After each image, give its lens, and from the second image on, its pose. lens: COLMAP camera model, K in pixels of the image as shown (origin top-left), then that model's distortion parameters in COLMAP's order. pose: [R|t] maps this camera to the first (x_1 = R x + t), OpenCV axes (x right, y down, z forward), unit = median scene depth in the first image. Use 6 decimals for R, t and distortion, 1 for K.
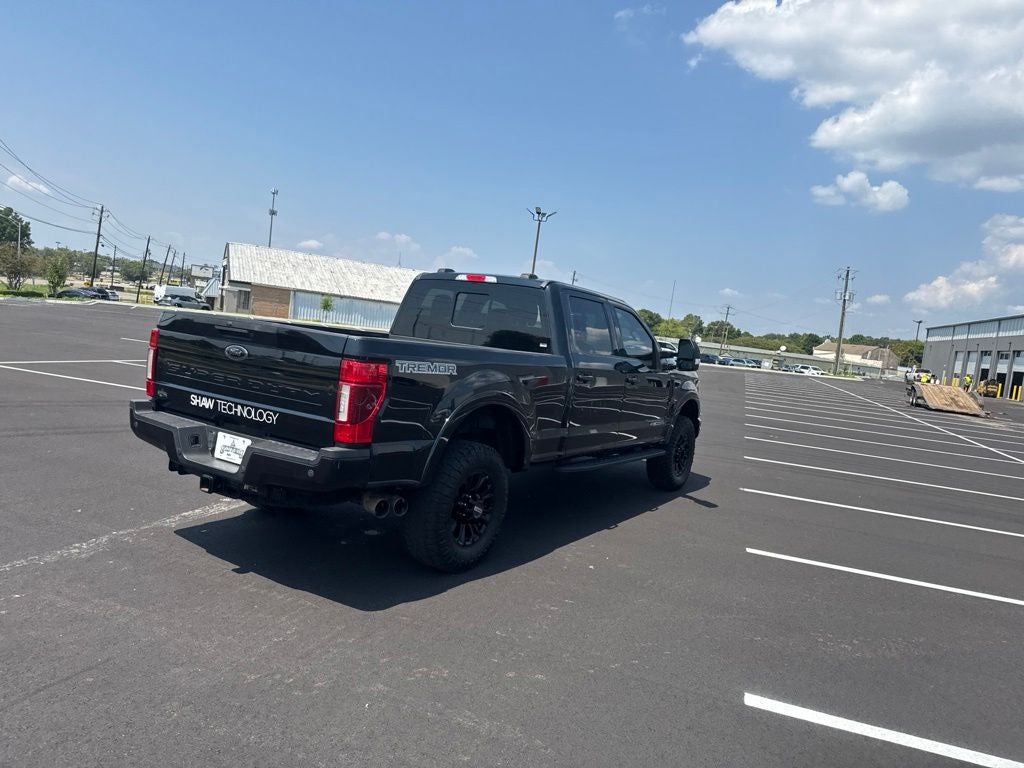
lens RADIAL K [[717.3, 0, 510.0], [0, 717.3, 376.3], [0, 0, 1]] dist [0.043628, -0.062865]
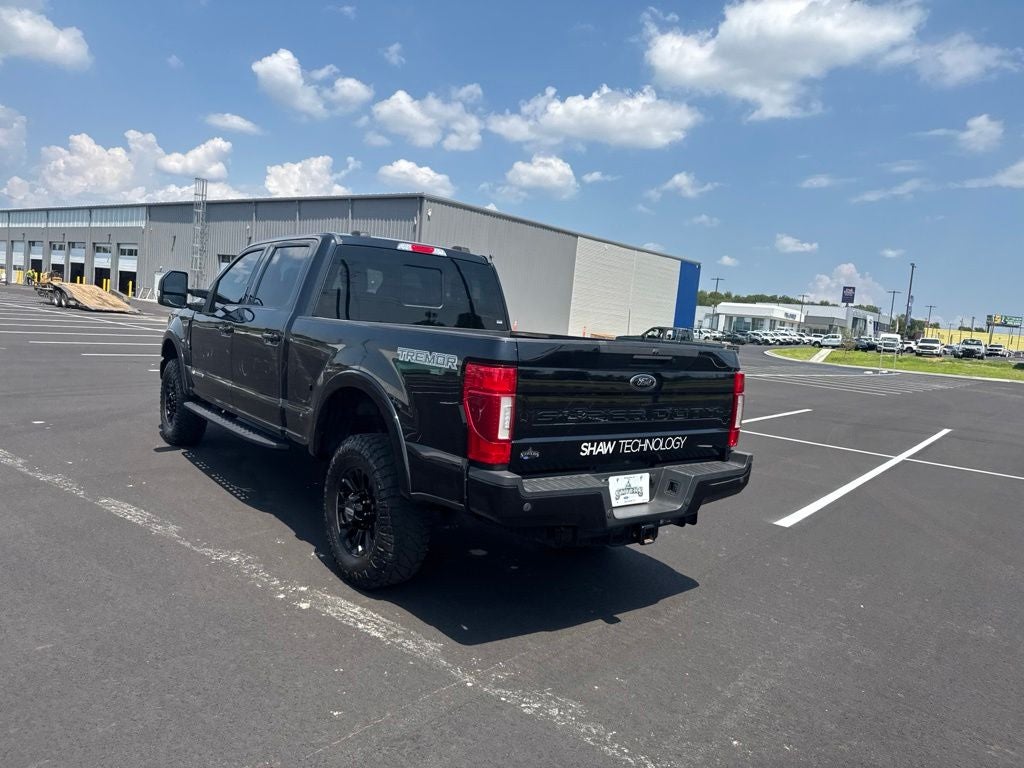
lens RADIAL K [[717.3, 0, 506.1], [0, 717.3, 373.8], [0, 0, 1]] dist [0.043628, -0.062865]
pose [[0.338772, -0.159933, 0.927176, -0.976749], [0.013443, 0.986169, 0.165197, -0.148214], [-0.940772, -0.043500, 0.336236, 0.680388]]
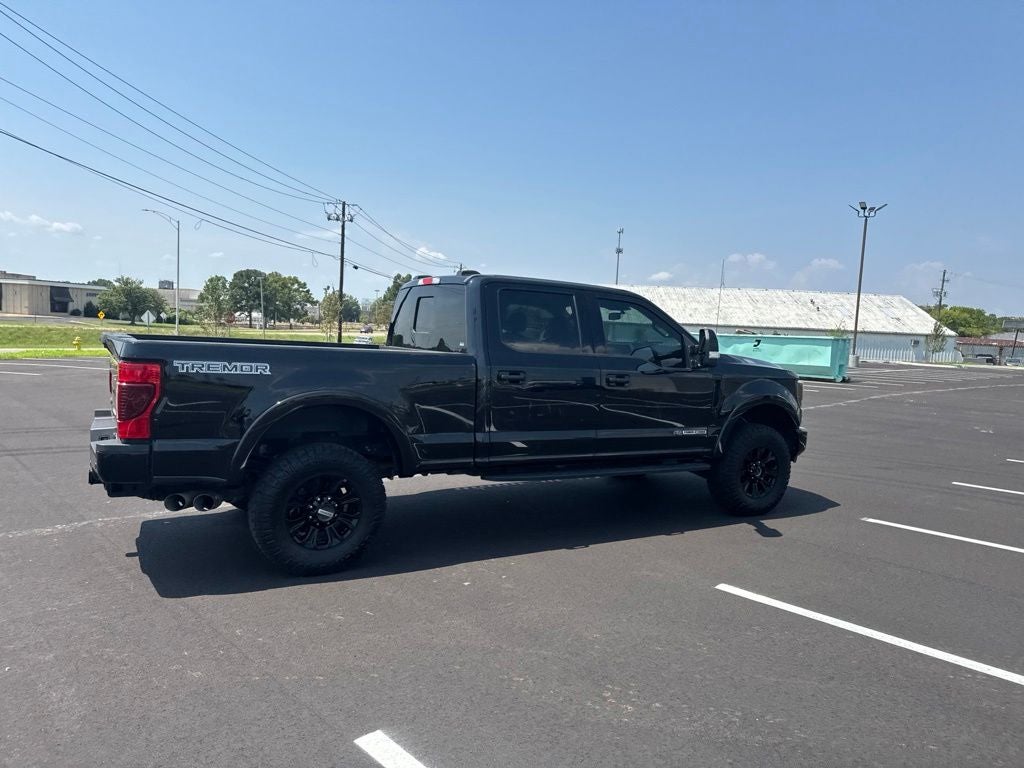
lens RADIAL K [[717.3, 0, 511.1], [0, 717.3, 390.7], [0, 0, 1]] dist [0.043628, -0.062865]
pose [[0.884288, -0.038127, -0.465382, 0.568556], [0.028675, 0.999214, -0.027375, 0.047600], [0.466060, 0.010862, 0.884687, 0.218585]]
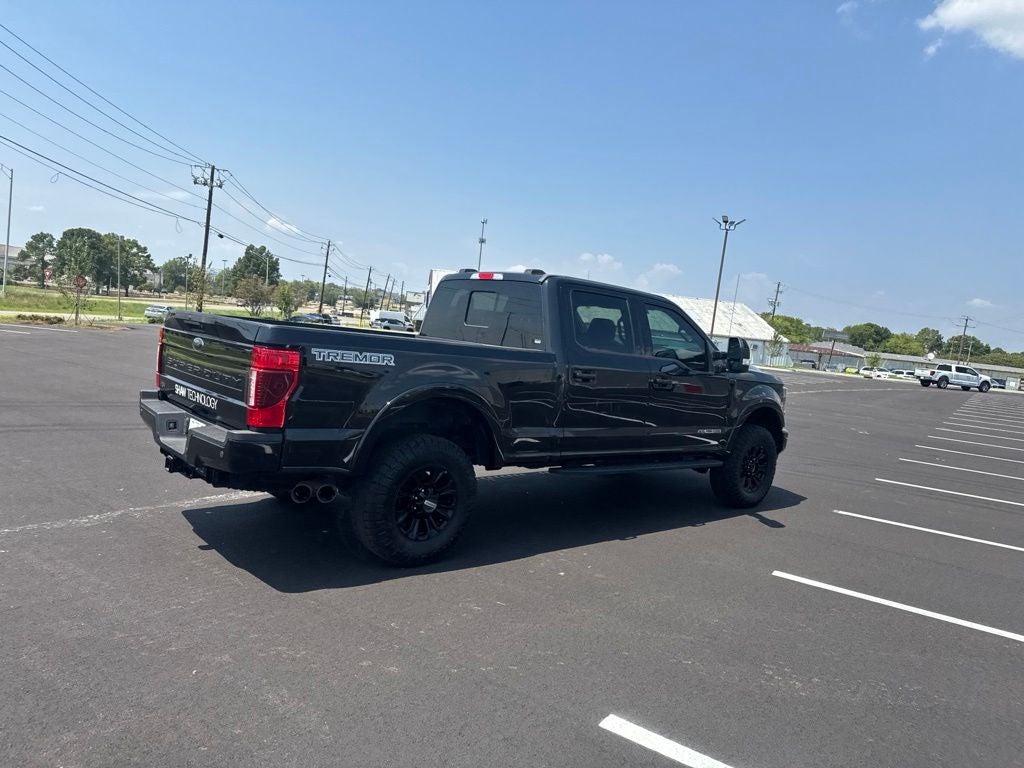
lens RADIAL K [[717.3, 0, 508.9], [0, 717.3, 382.4], [0, 0, 1]] dist [0.043628, -0.062865]
pose [[0.960511, 0.003817, -0.278216, 0.293242], [-0.009041, 0.999806, -0.017496, 0.030757], [0.278095, 0.019320, 0.960359, 0.069840]]
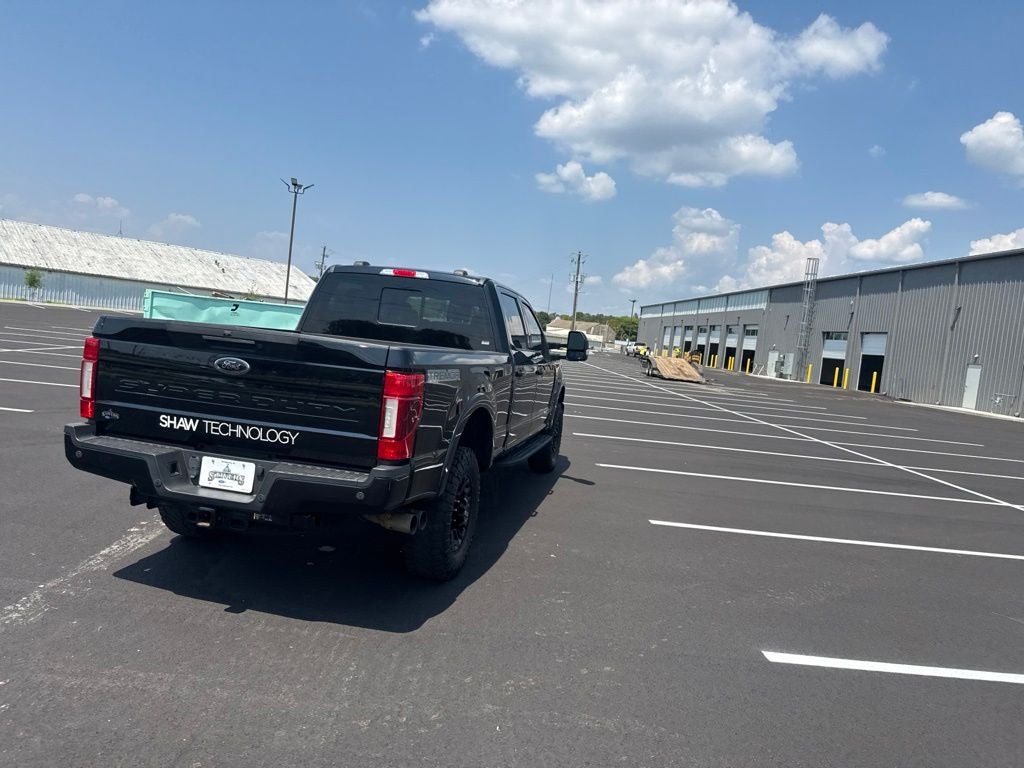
lens RADIAL K [[717.3, 0, 507.4], [0, 717.3, 381.1], [0, 0, 1]] dist [0.043628, -0.062865]
pose [[0.938495, -0.037864, 0.343211, -0.288363], [0.024792, 0.998793, 0.042398, -0.033857], [-0.344402, -0.031282, 0.938301, 0.048384]]
